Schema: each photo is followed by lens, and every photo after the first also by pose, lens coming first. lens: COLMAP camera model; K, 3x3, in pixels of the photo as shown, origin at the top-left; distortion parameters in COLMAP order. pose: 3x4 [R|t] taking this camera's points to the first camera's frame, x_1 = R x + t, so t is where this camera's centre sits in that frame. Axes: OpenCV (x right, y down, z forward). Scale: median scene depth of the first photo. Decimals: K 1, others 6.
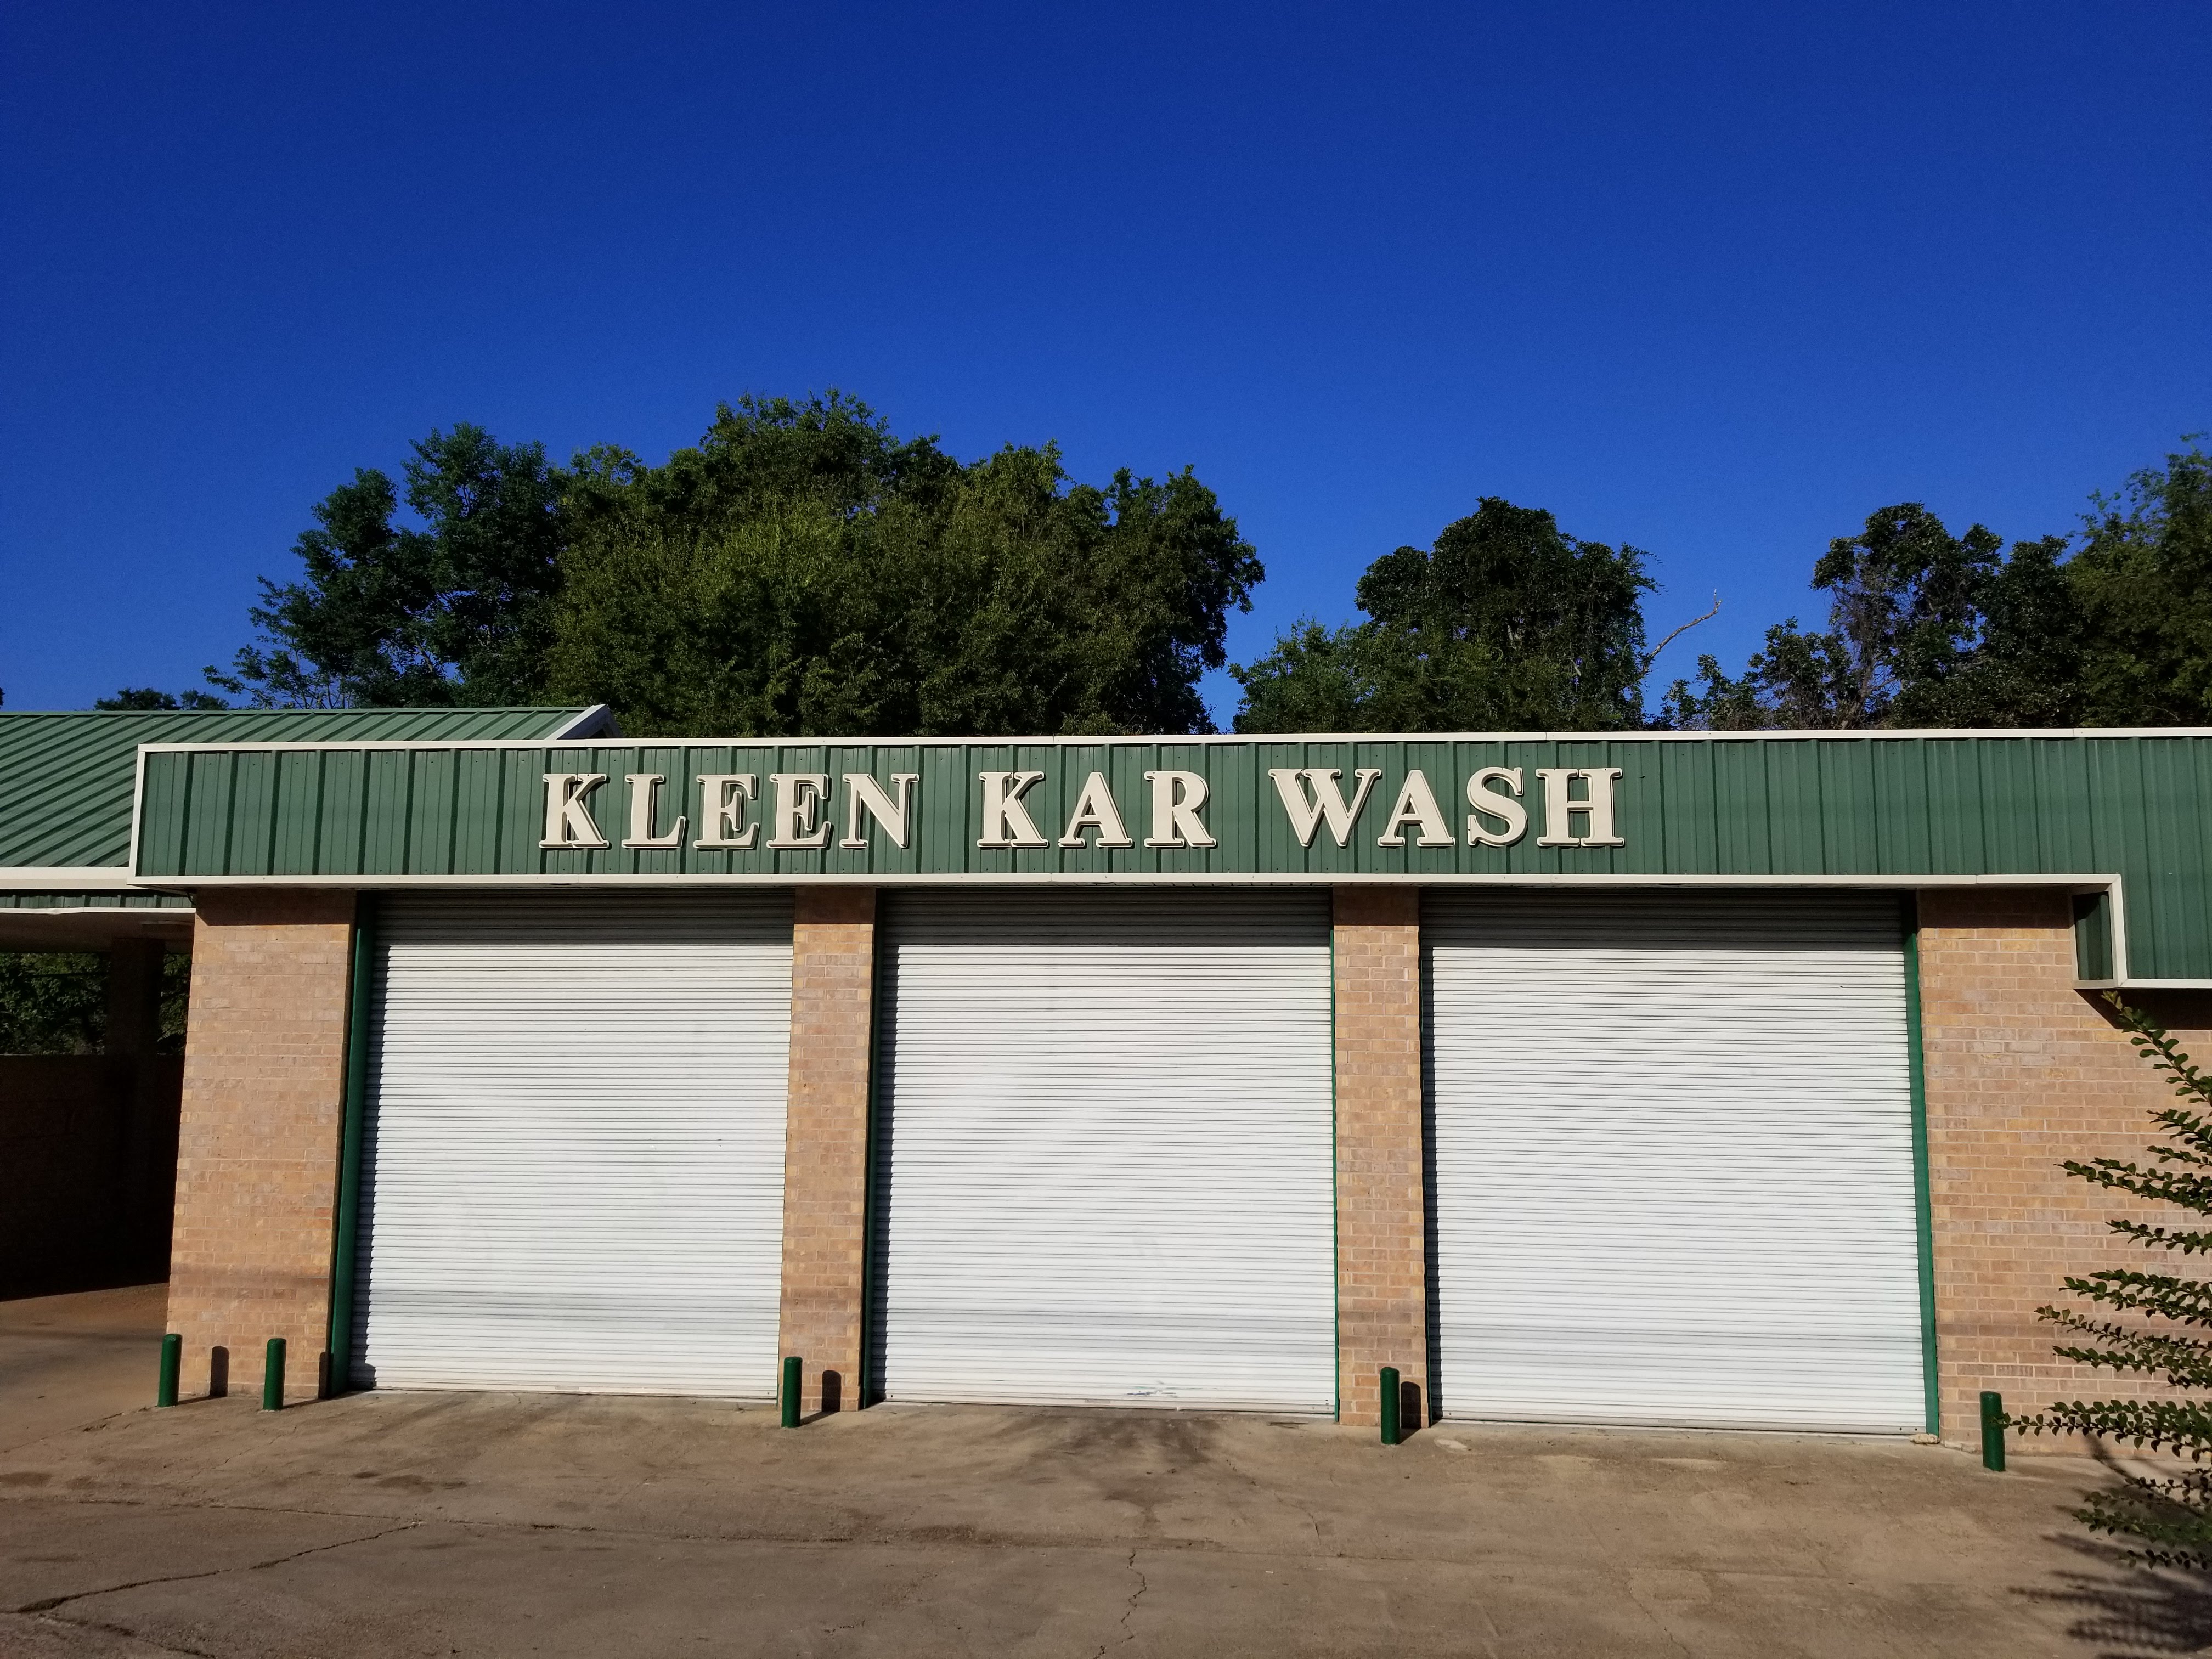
lens RADIAL K [[1742.9, 0, 1106.7], [0, 1742.9, 816.5], [0, 0, 1]] dist [0.083939, -0.132004]
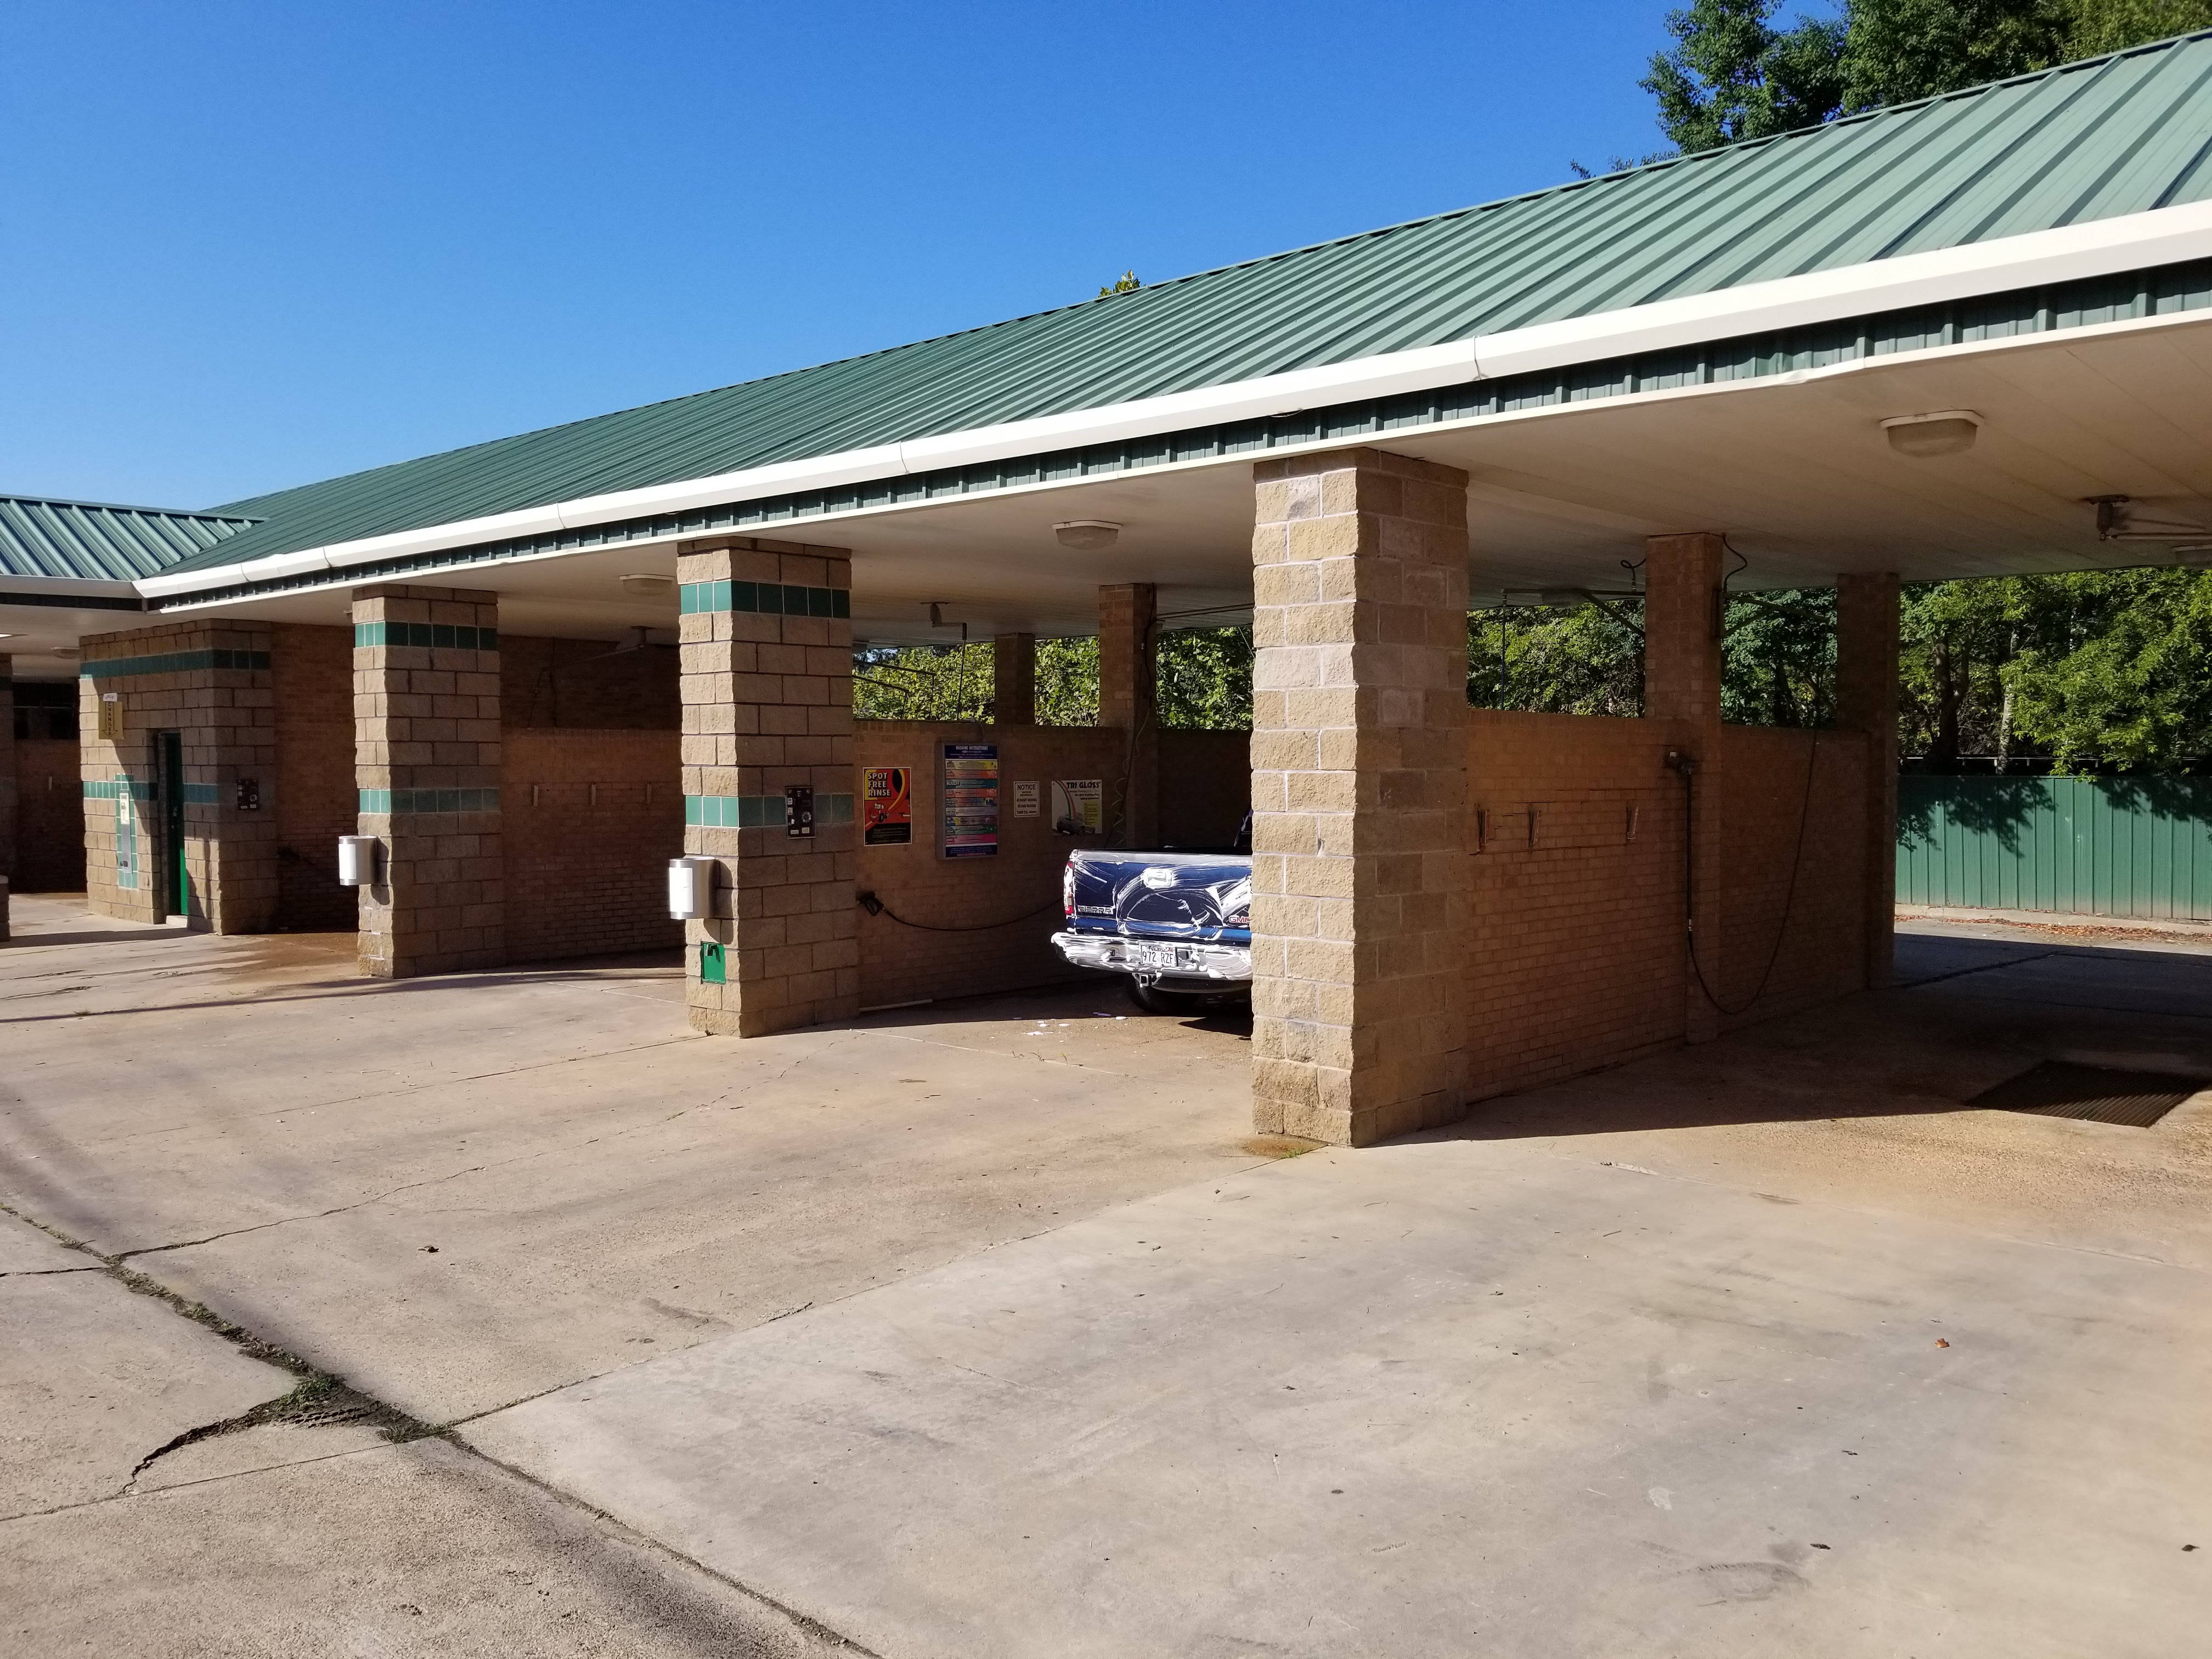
lens RADIAL K [[1803.7, 0, 1106.5], [0, 1803.7, 830.8], [0, 0, 1]] dist [0.080855, -0.162044]
pose [[0.811765, 0.015355, -0.583783, -0.568865], [0.078822, 0.987626, 0.135580, 0.115387], [0.578641, -0.156074, 0.800510, 0.593503]]
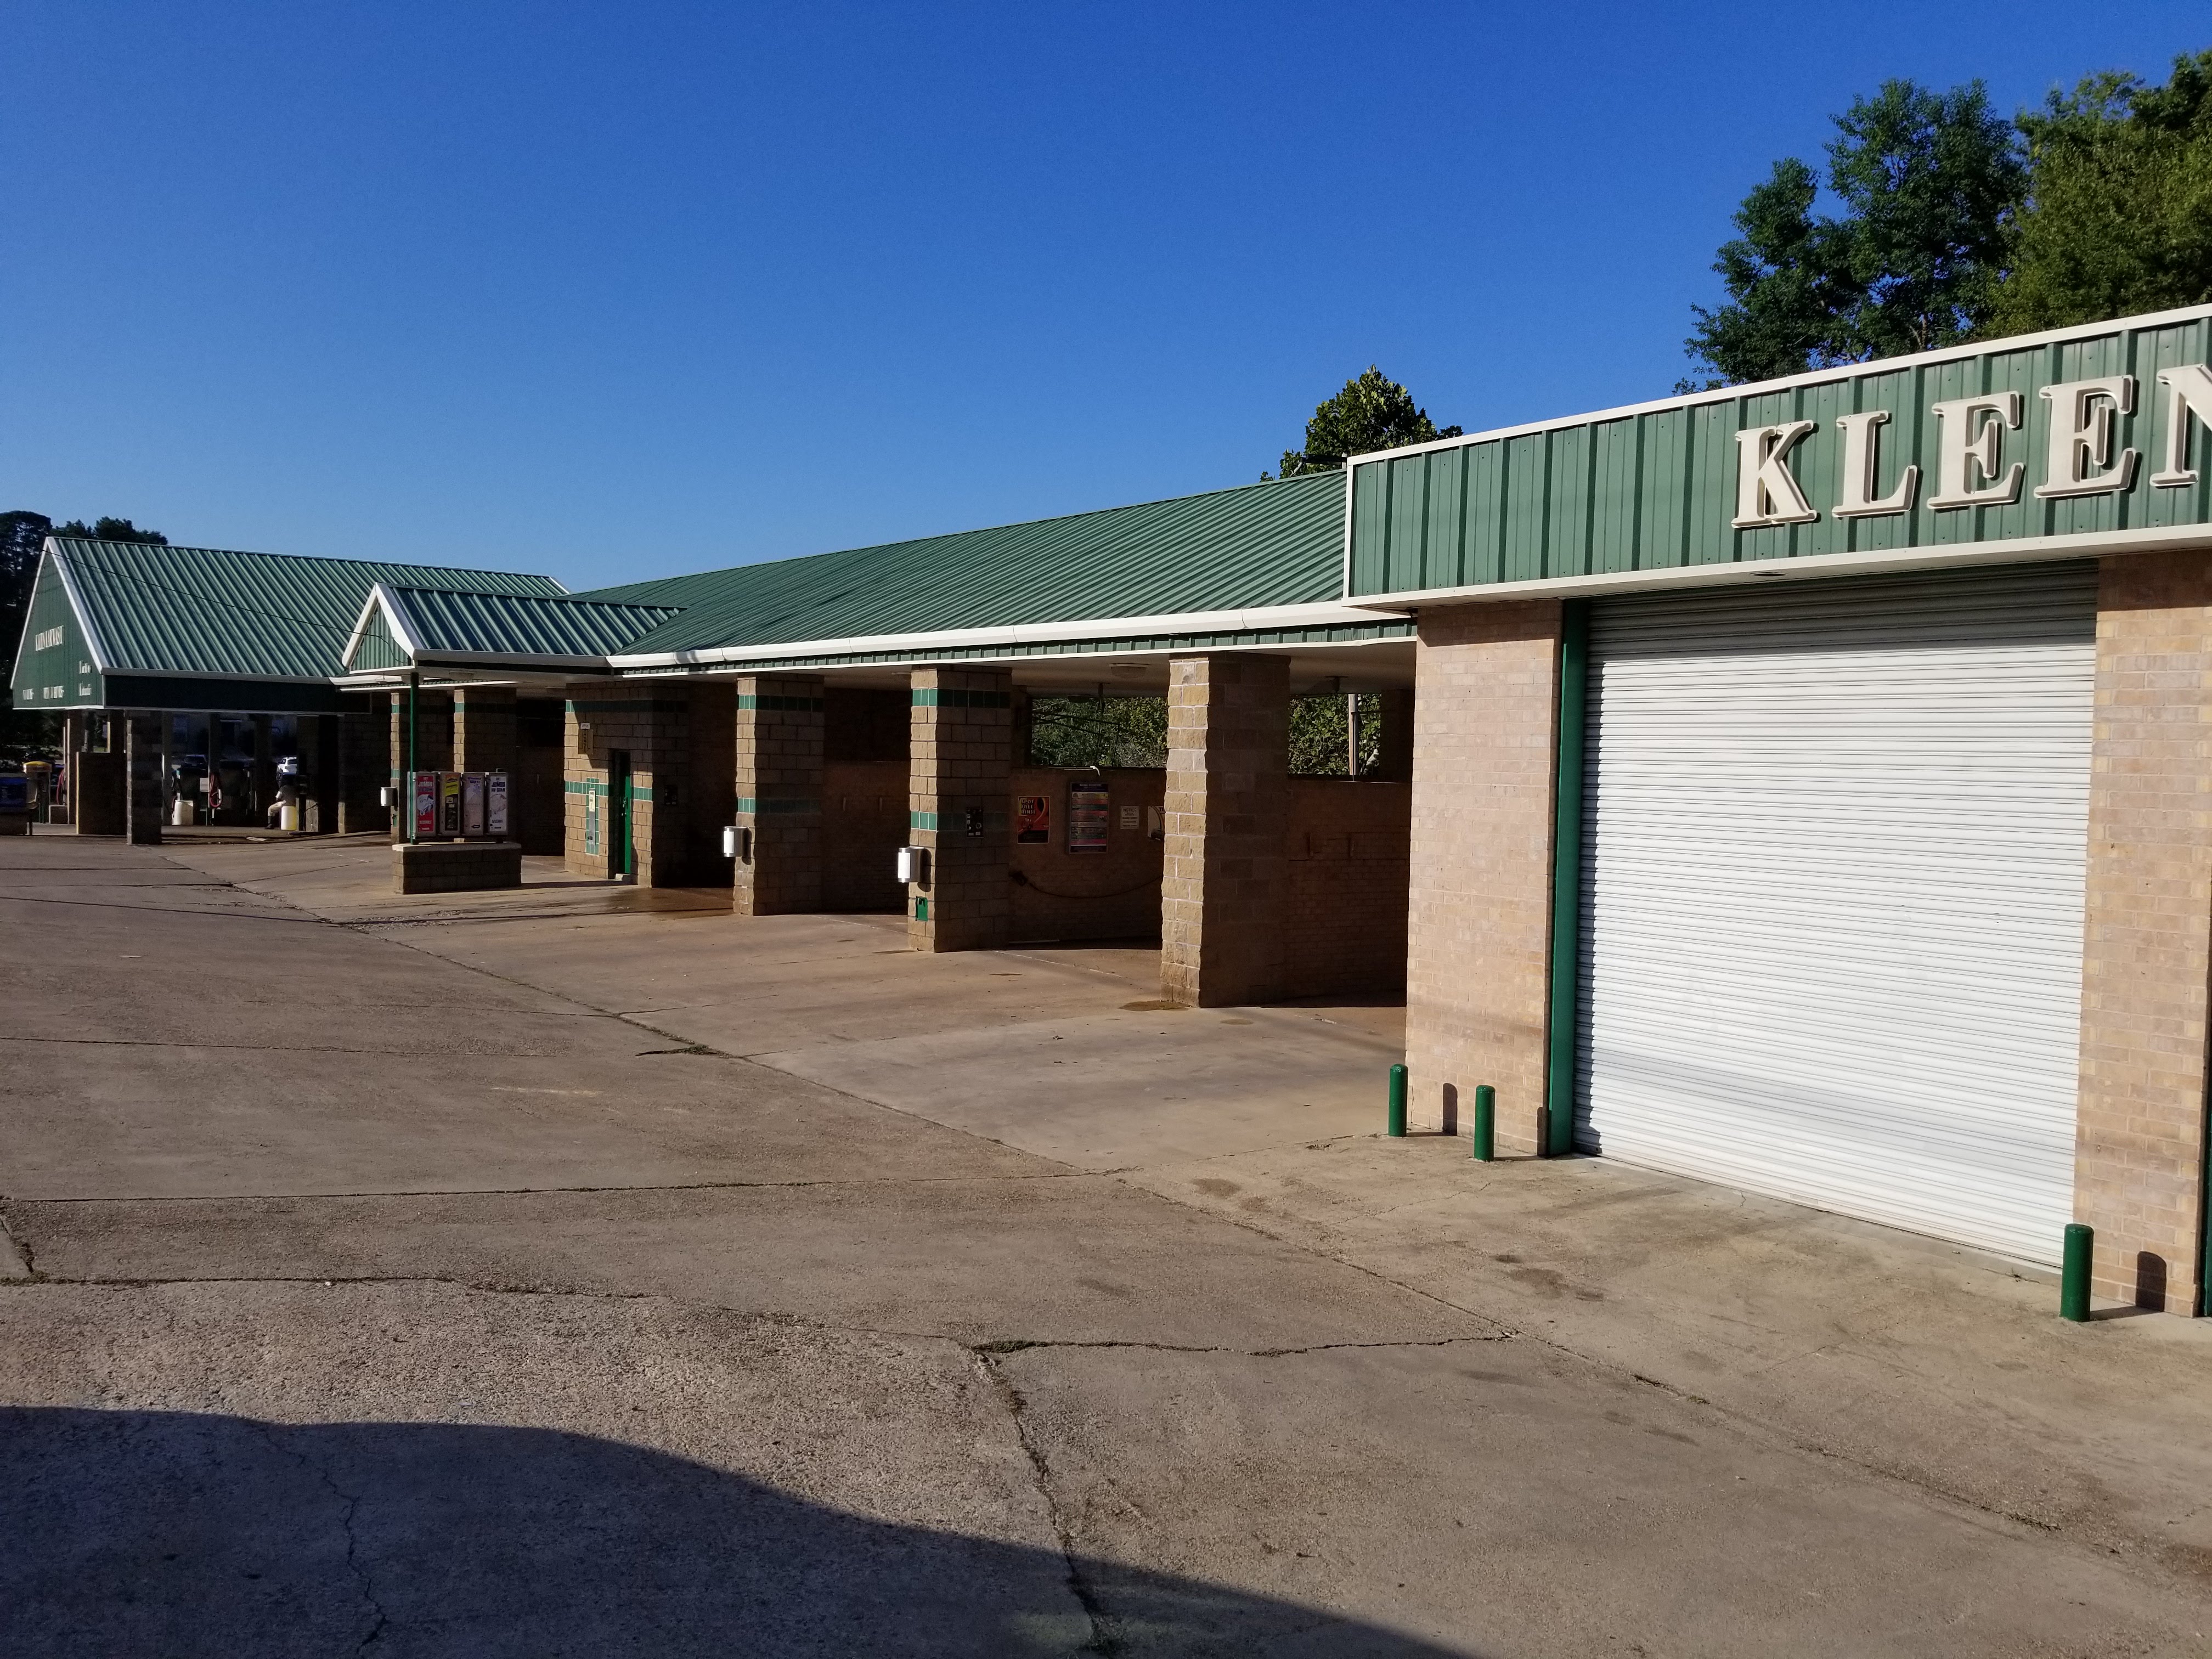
lens RADIAL K [[1742.9, 0, 1106.7], [0, 1742.9, 816.5], [0, 0, 1]] dist [0.083939, -0.132004]
pose [[0.685176, 0.034904, -0.727541, 0.057498], [0.070888, 0.990914, 0.114300, 0.033711], [0.724920, -0.129890, 0.676476, 0.237997]]
